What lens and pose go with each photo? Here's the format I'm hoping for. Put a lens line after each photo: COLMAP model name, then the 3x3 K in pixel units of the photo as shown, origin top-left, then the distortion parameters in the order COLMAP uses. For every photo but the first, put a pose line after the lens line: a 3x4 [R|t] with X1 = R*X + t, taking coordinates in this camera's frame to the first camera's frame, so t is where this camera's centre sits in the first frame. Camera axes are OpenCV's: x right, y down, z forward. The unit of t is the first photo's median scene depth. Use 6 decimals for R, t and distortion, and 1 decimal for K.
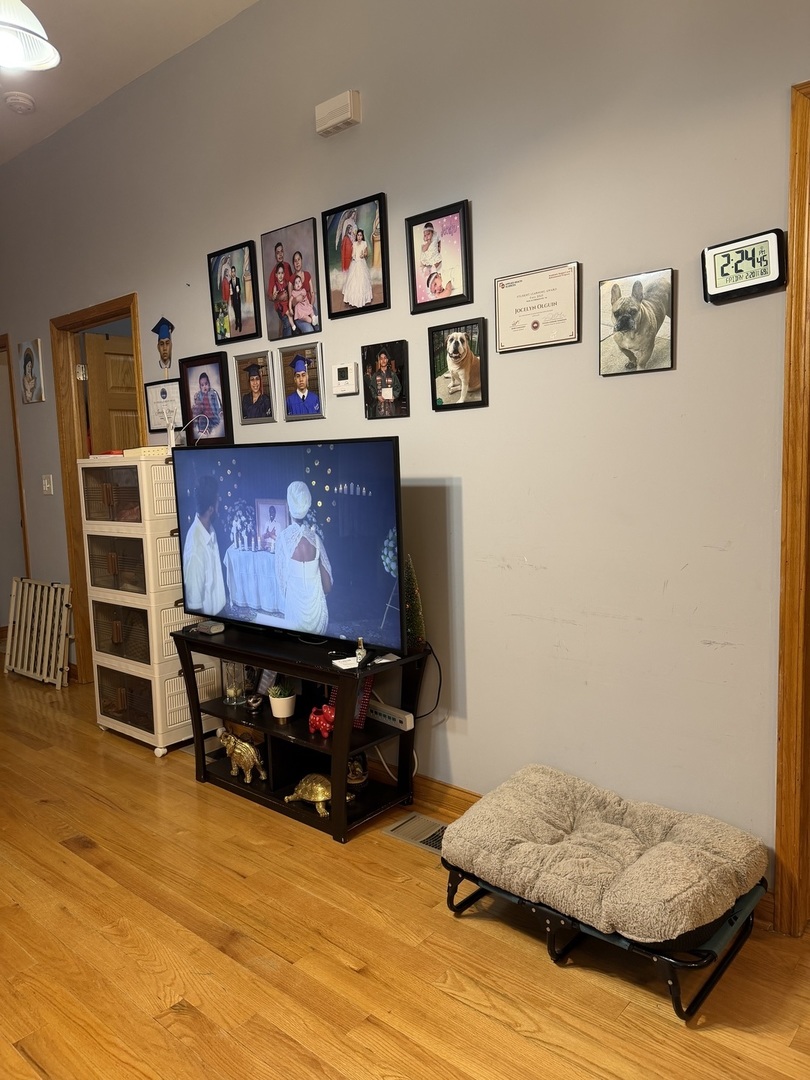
lens RADIAL K [[763.6, 0, 375.6], [0, 763.6, 539.6], [0, 0, 1]] dist [0.034256, -0.019499]
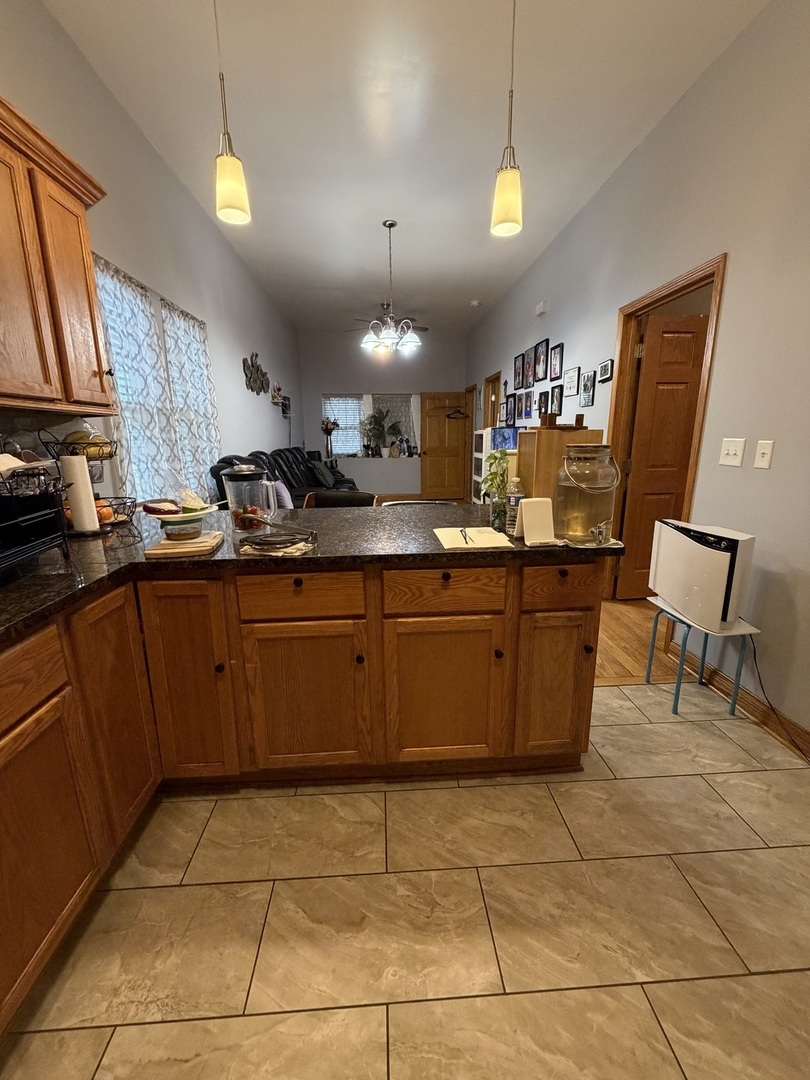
lens RADIAL K [[427.4, 0, 402.3], [0, 427.4, 535.5], [0, 0, 1]] dist [-0.000386, -0.000121]
pose [[0.708097, 0.195850, -0.678411, 0.841904], [-0.101241, 0.978998, 0.176955, 0.040172], [0.698820, -0.056618, 0.713054, -0.552126]]
